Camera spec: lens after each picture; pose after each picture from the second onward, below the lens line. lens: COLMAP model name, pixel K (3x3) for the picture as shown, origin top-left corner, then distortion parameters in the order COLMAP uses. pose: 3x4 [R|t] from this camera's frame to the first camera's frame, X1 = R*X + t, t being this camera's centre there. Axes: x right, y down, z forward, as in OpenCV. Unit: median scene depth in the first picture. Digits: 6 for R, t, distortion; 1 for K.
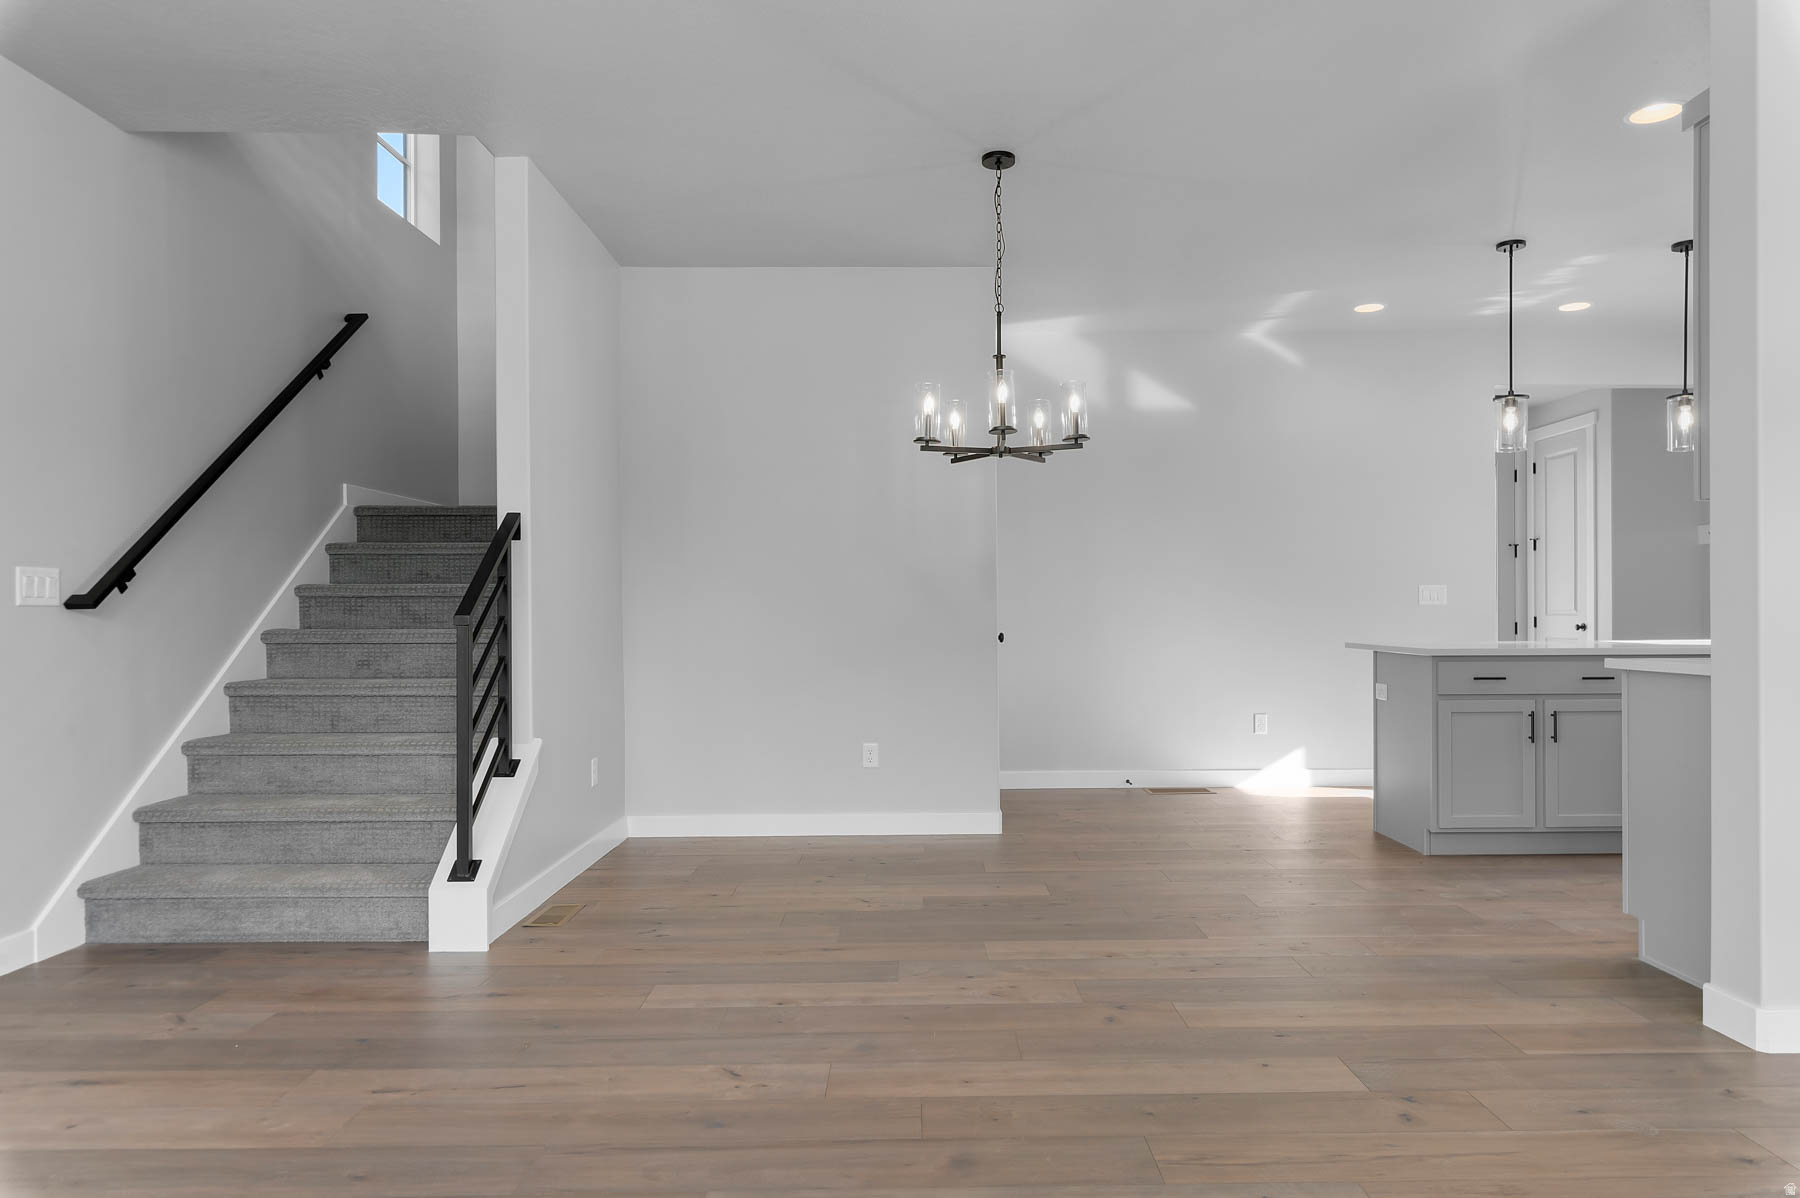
lens RADIAL K [[1105.2, 0, 903.4], [0, 1105.2, 623.7], [0, 0, 1]] dist [0.000062, -0.000052]
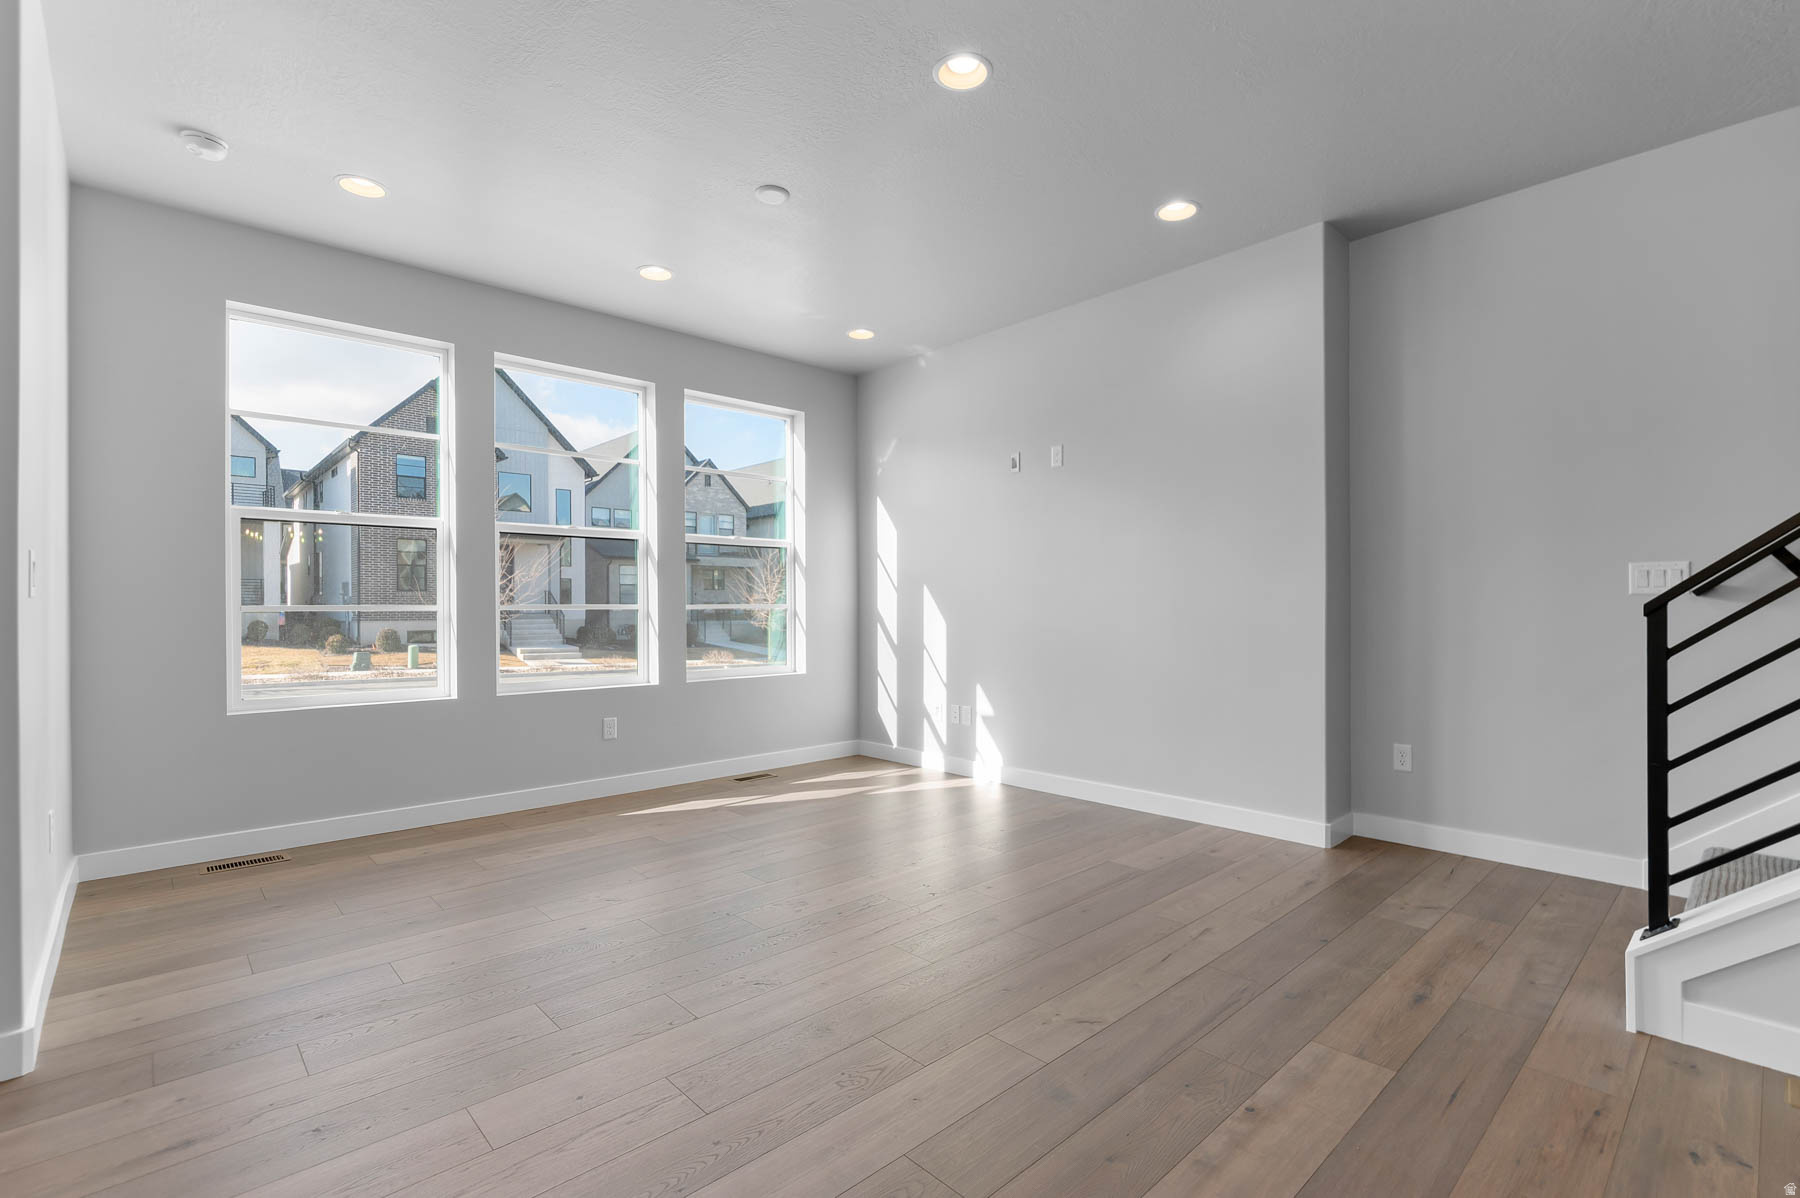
lens RADIAL K [[822.0, 0, 953.8], [0, 822.0, 608.7], [0, 0, 1]] dist [0.000371, -0.000002]
pose [[-0.715372, 0.004121, -0.698732, 0.442527], [0.003624, 0.999991, 0.002188, -0.006605], [0.698734, -0.000967, -0.715381, 1.287861]]
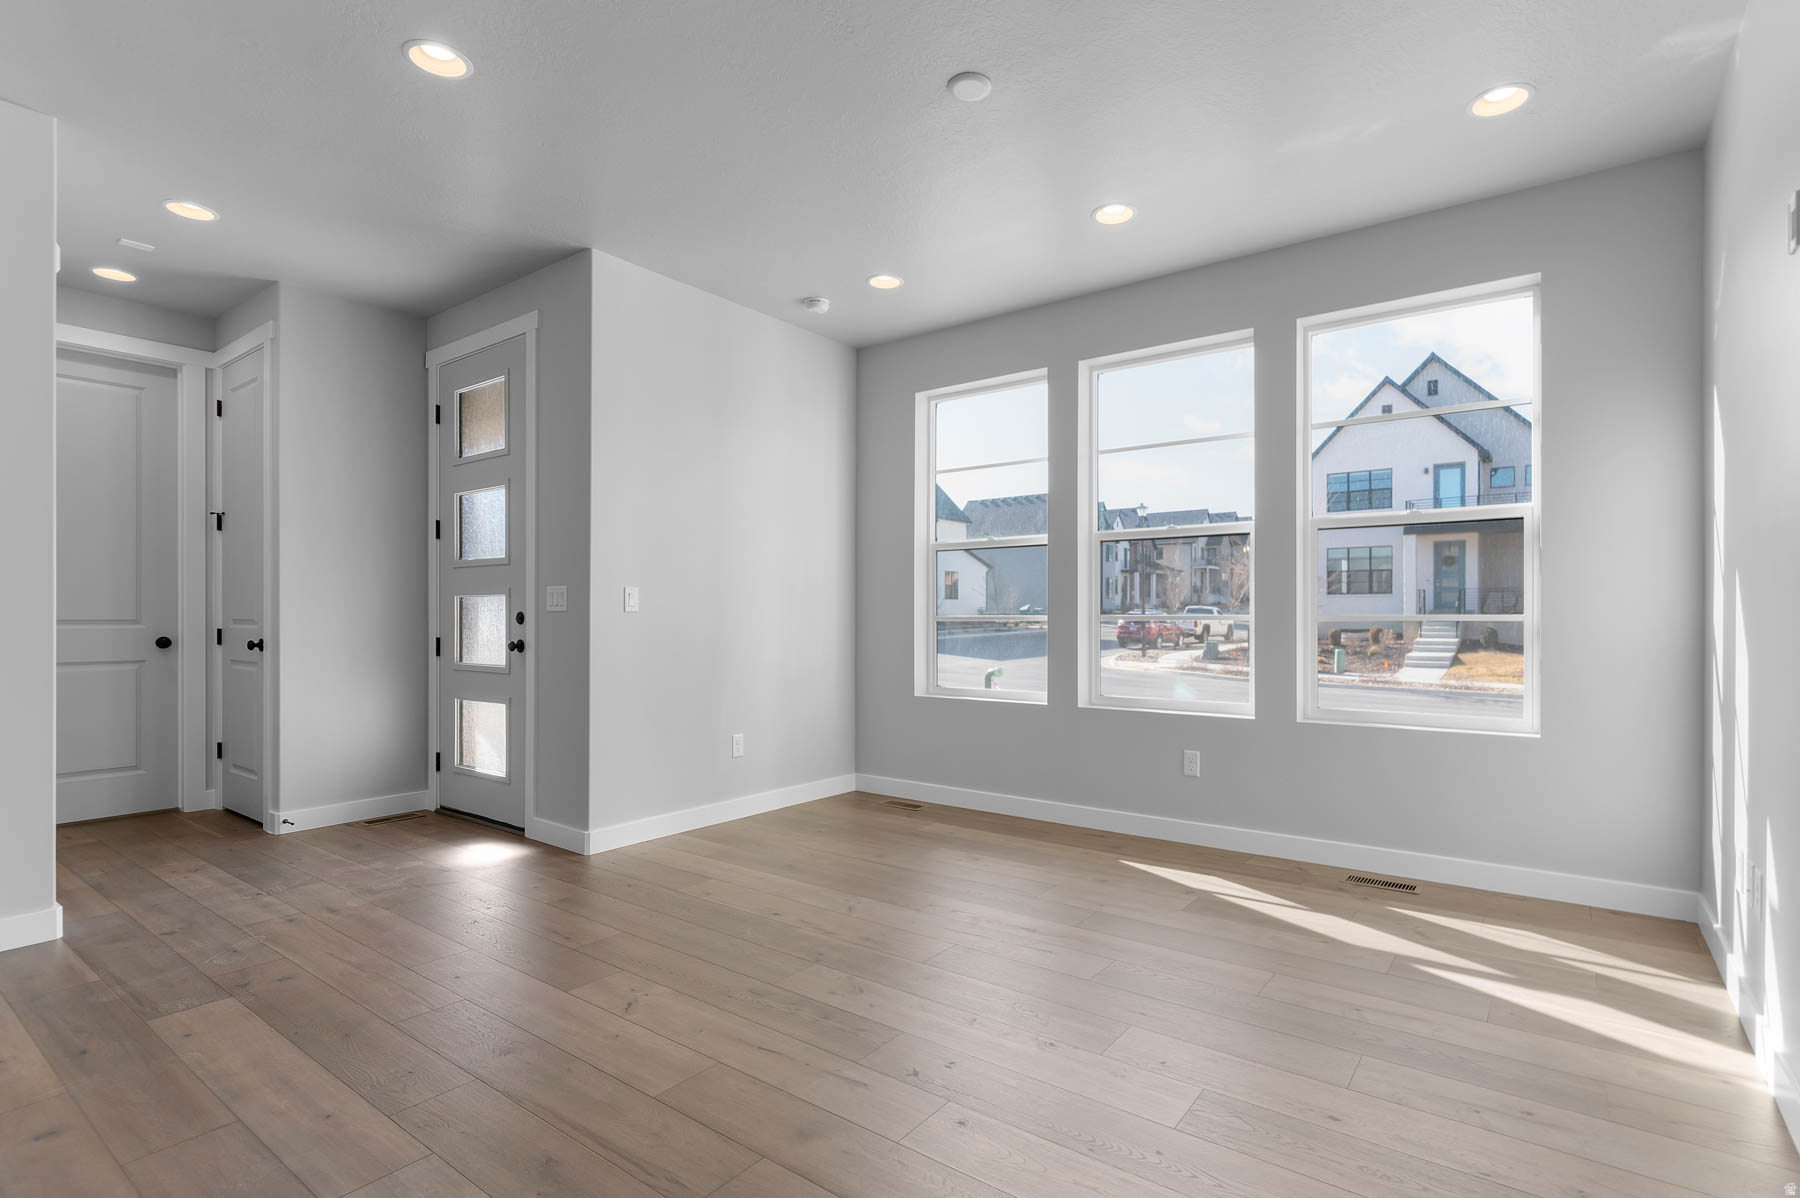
lens RADIAL K [[866.2, 0, 900.3], [0, 866.2, 610.5], [0, 0, 1]] dist [-0.002528, -0.000606]
pose [[-0.795672, 0.004592, 0.605710, -0.687248], [0.003411, 0.999989, -0.003100, -0.023533], [-0.605718, -0.000400, -0.795679, 1.105588]]
